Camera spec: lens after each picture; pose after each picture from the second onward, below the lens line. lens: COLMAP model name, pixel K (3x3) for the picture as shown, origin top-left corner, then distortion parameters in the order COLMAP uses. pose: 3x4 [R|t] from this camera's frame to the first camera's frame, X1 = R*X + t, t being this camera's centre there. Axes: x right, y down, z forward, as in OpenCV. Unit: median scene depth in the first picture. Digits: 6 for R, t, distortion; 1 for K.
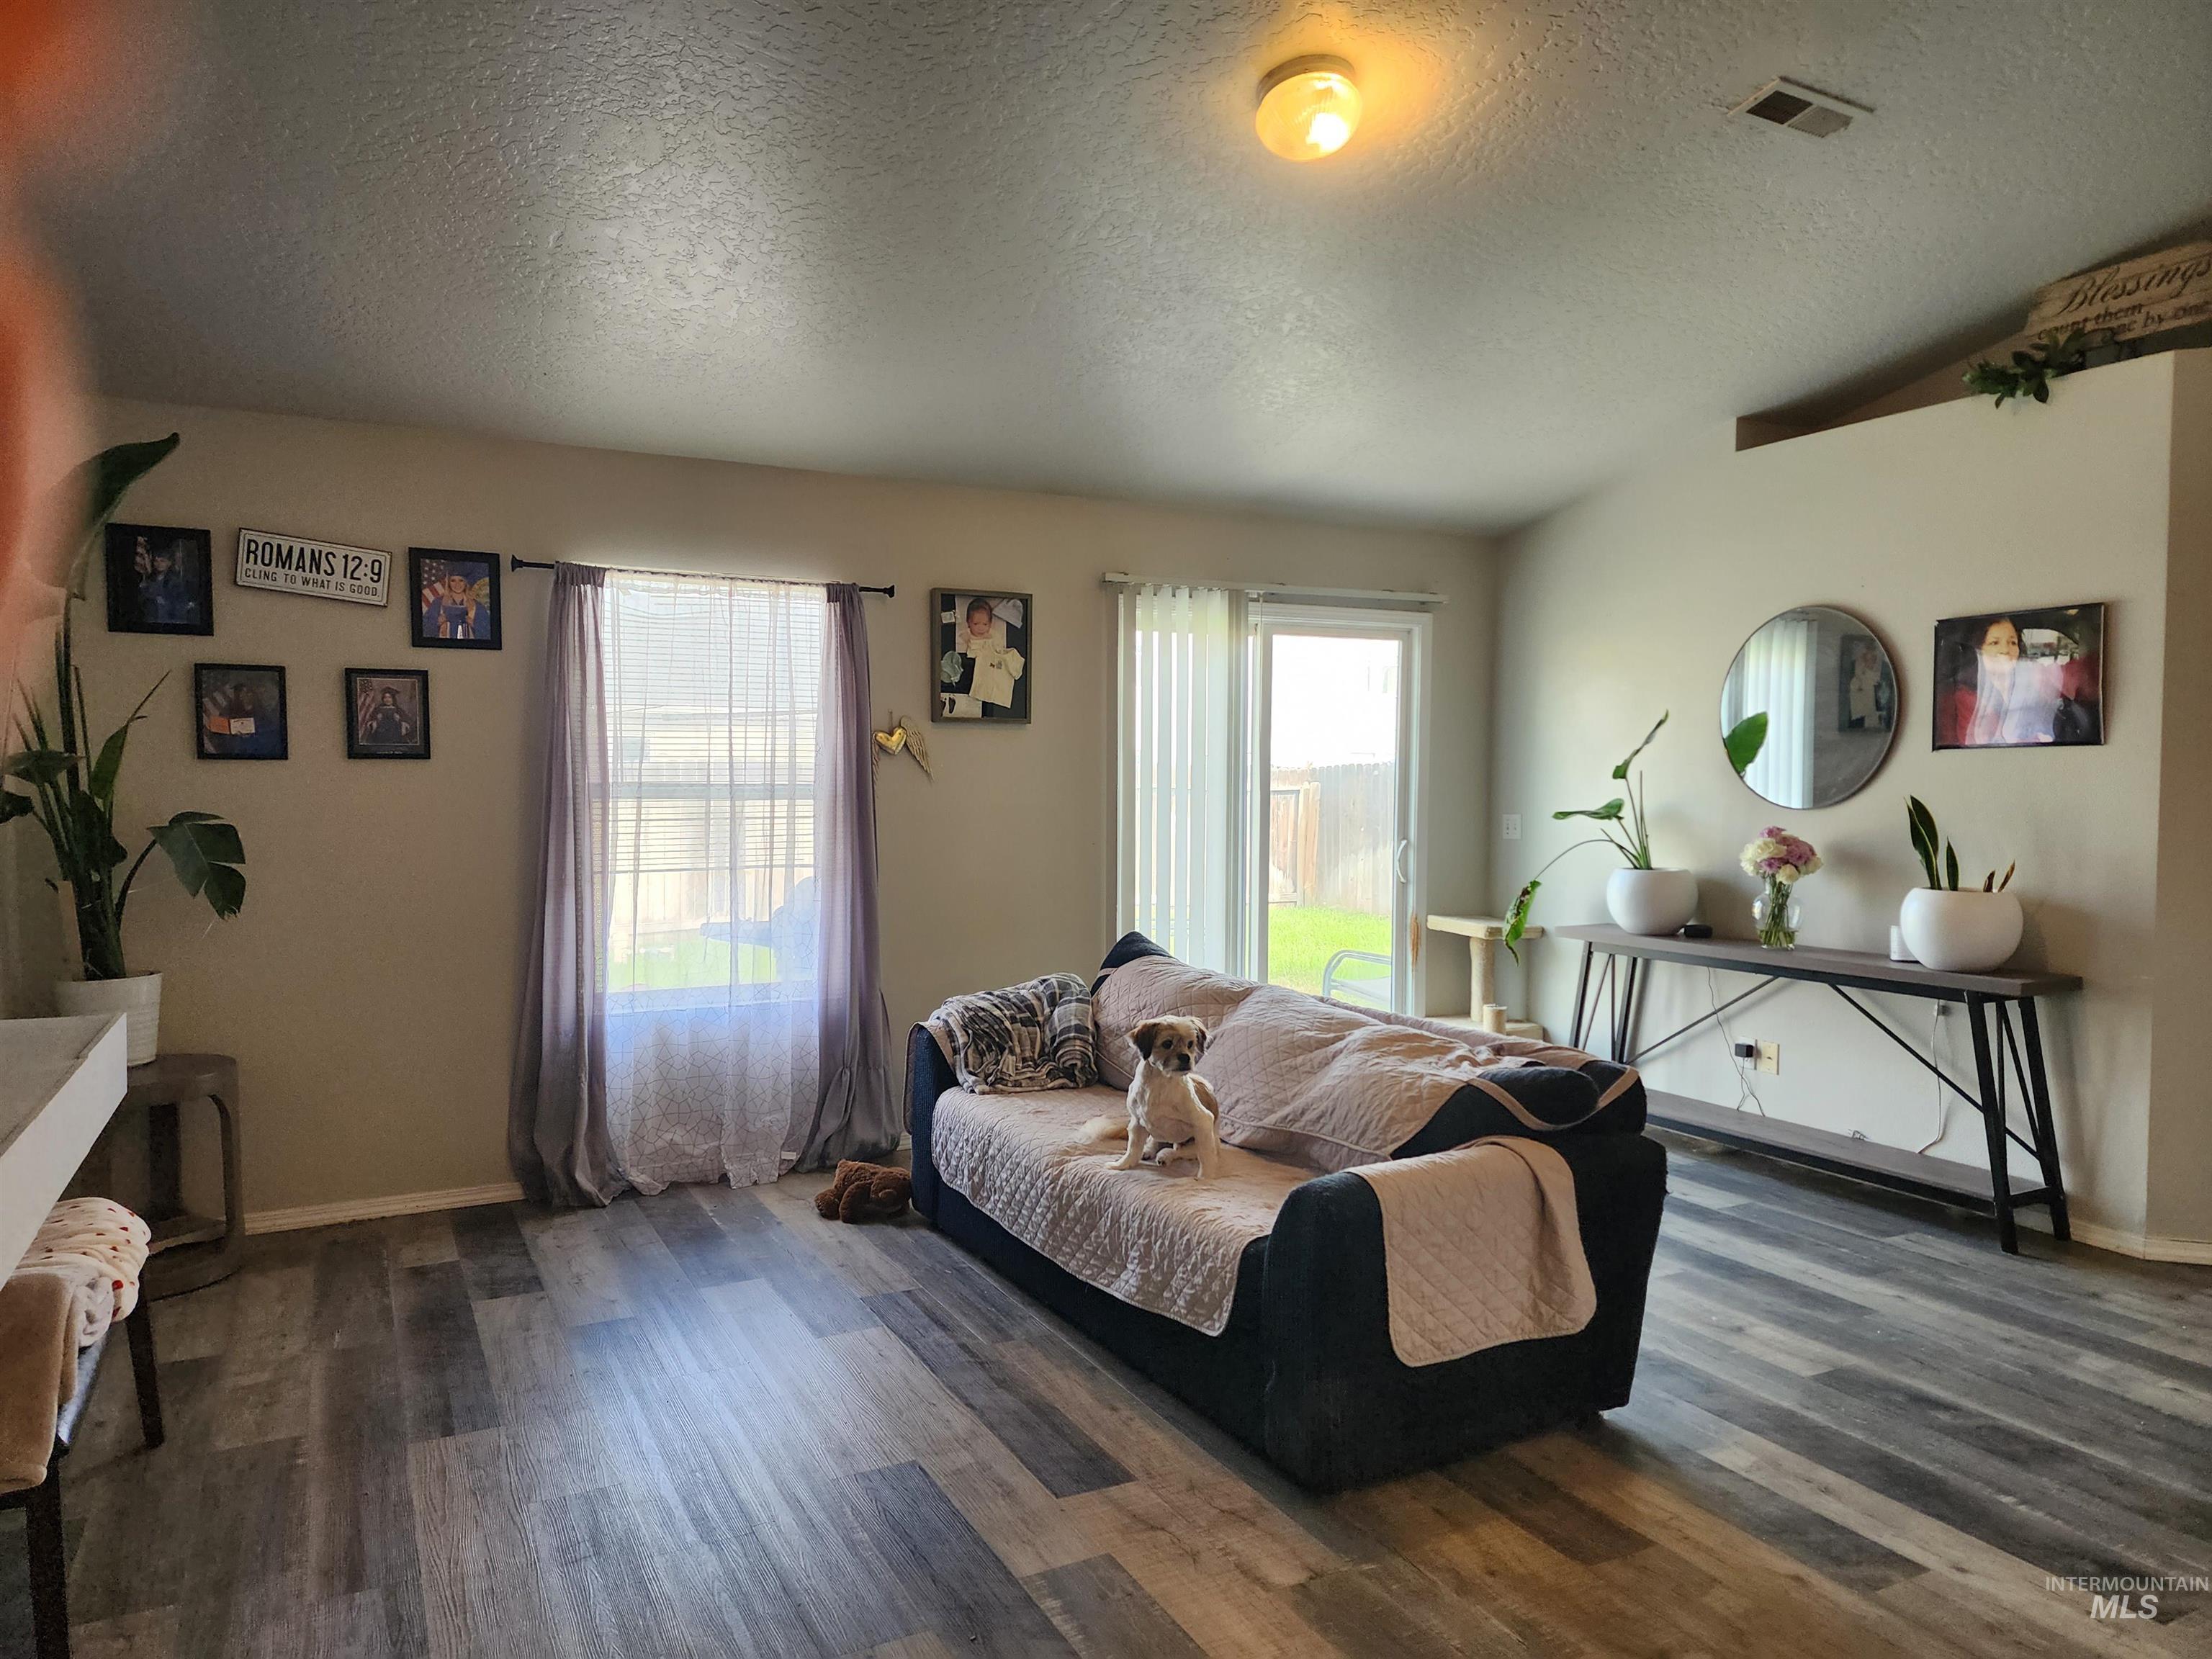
lens RADIAL K [[1470.9, 0, 1119.8], [0, 1470.9, 849.7], [0, 0, 1]] dist [0.070011, -0.069499]
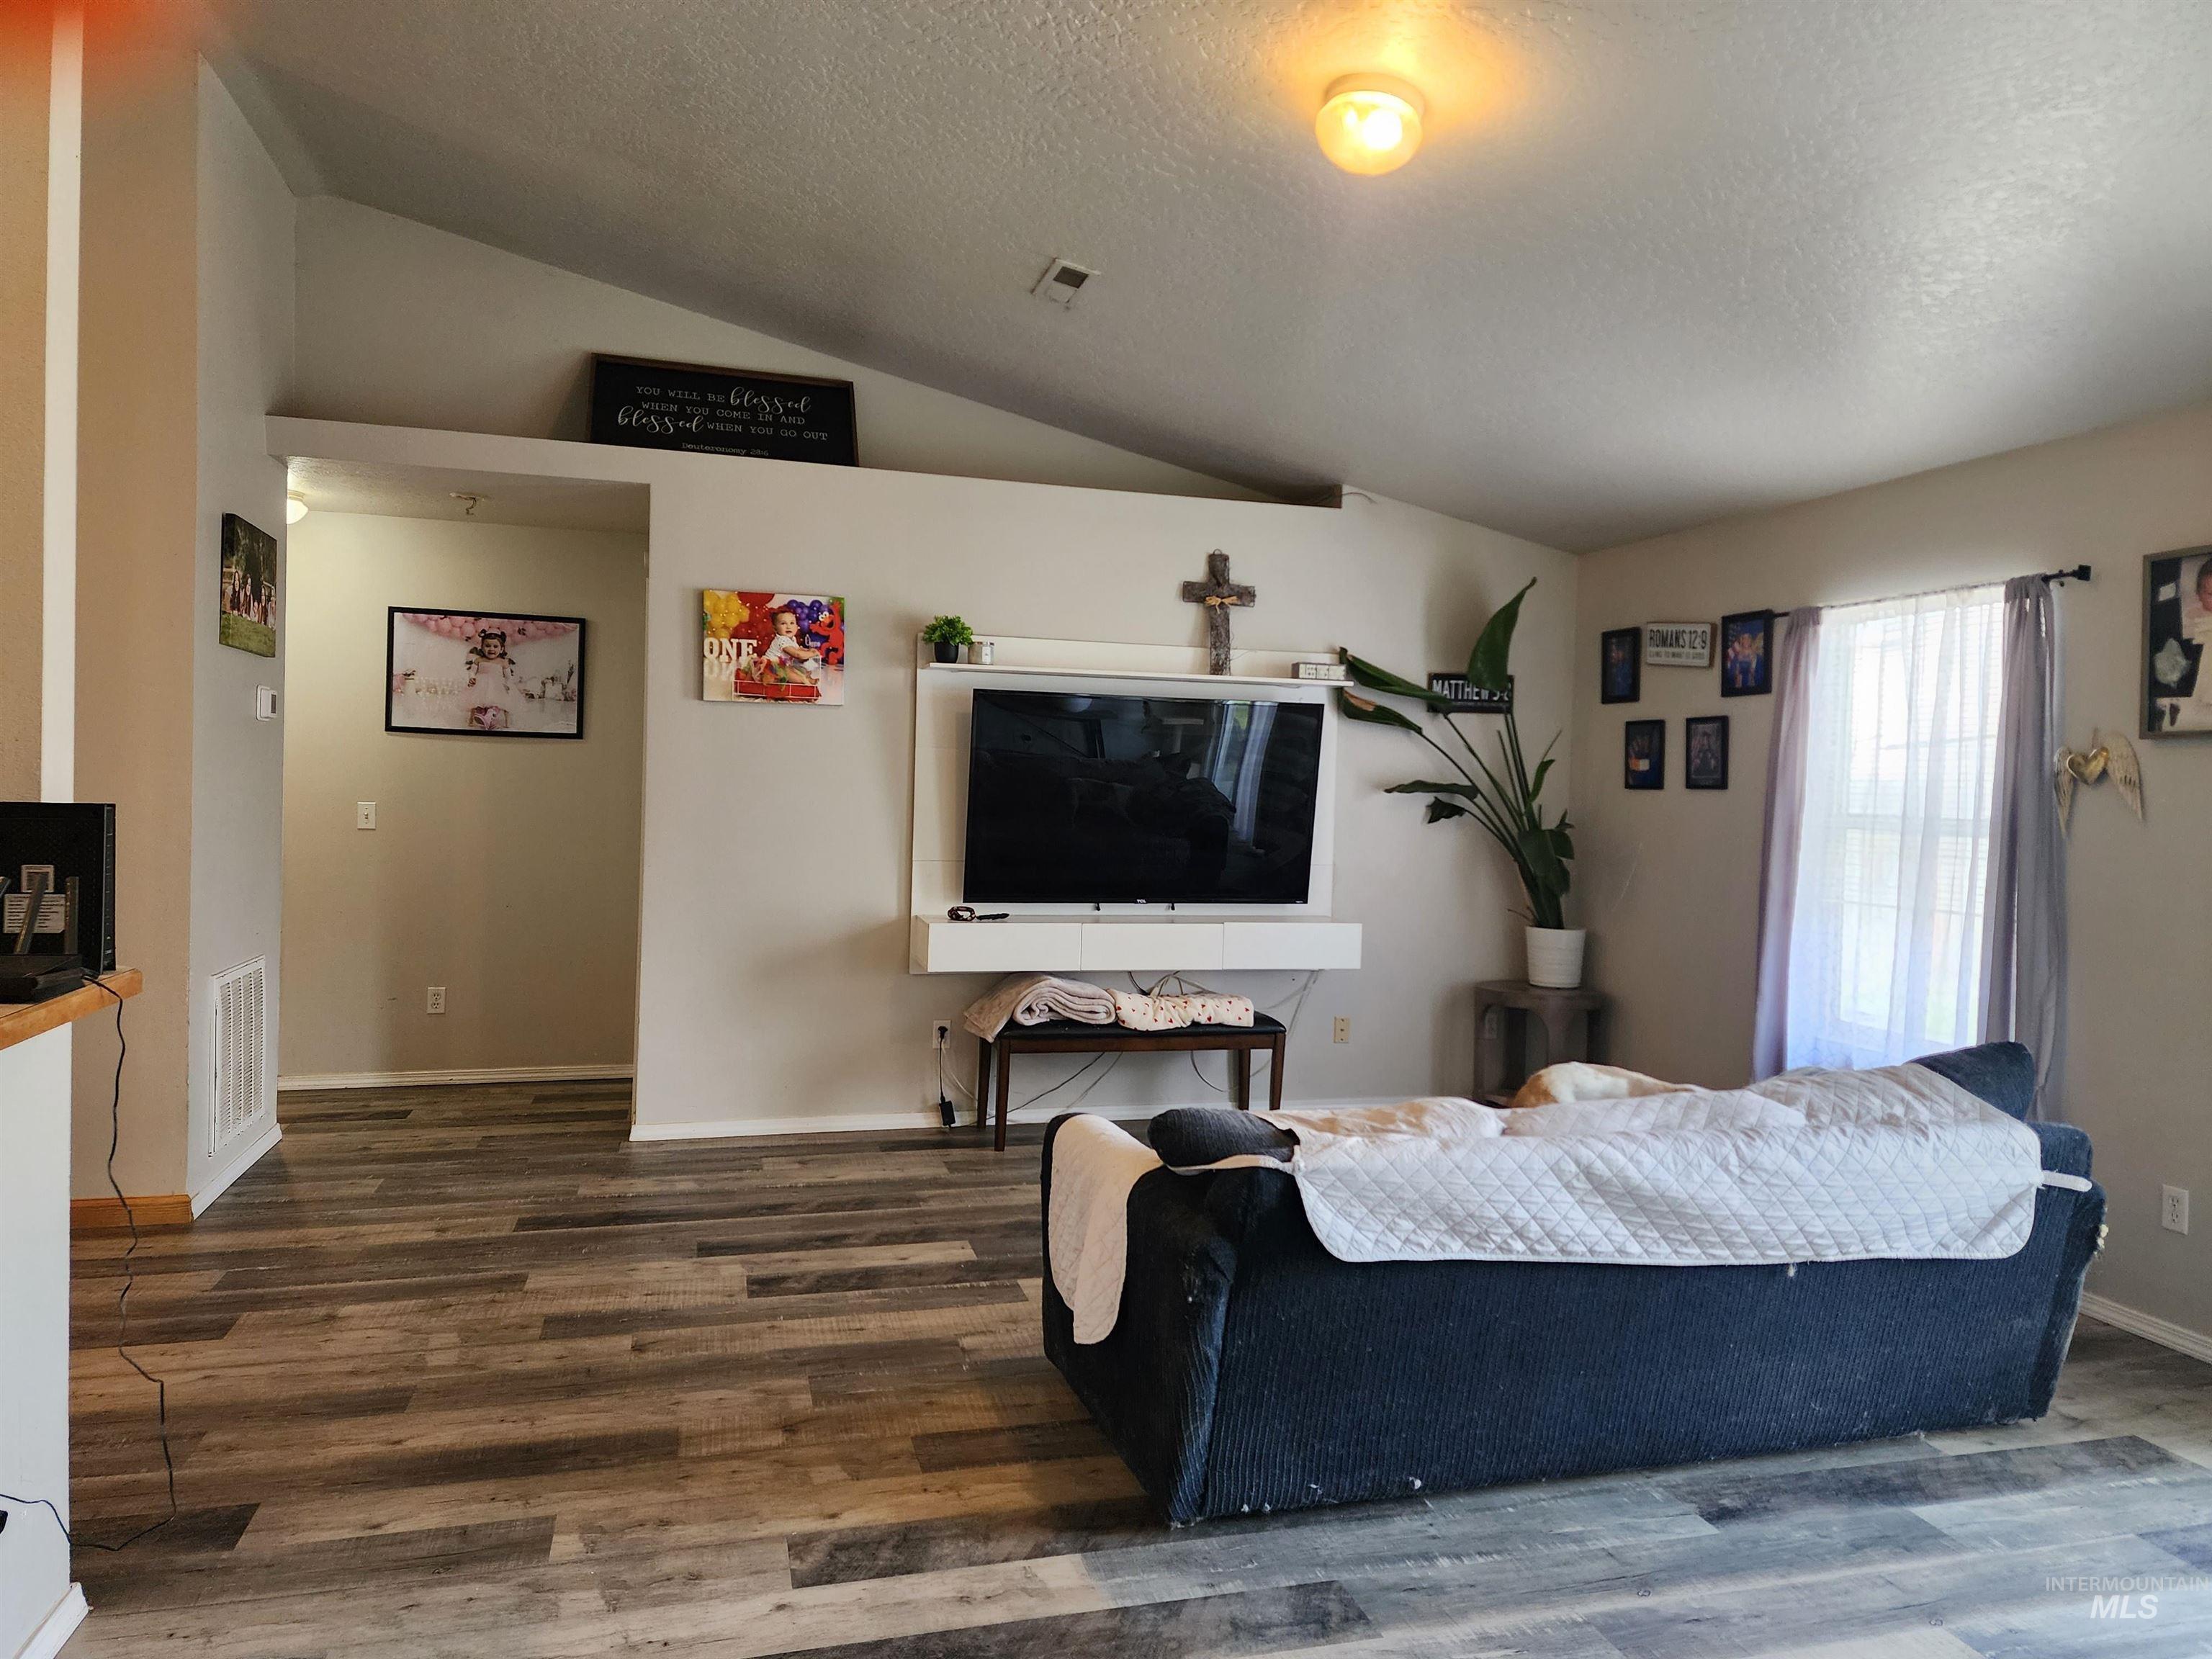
lens RADIAL K [[1470.9, 0, 1116.7], [0, 1470.9, 821.9], [0, 0, 1]] dist [0.070011, -0.069499]
pose [[-0.209943, 0.020875, -0.977491, 0.845308], [-0.070619, 0.996837, 0.036456, -0.044903], [0.975160, 0.076683, -0.207805, 0.799940]]
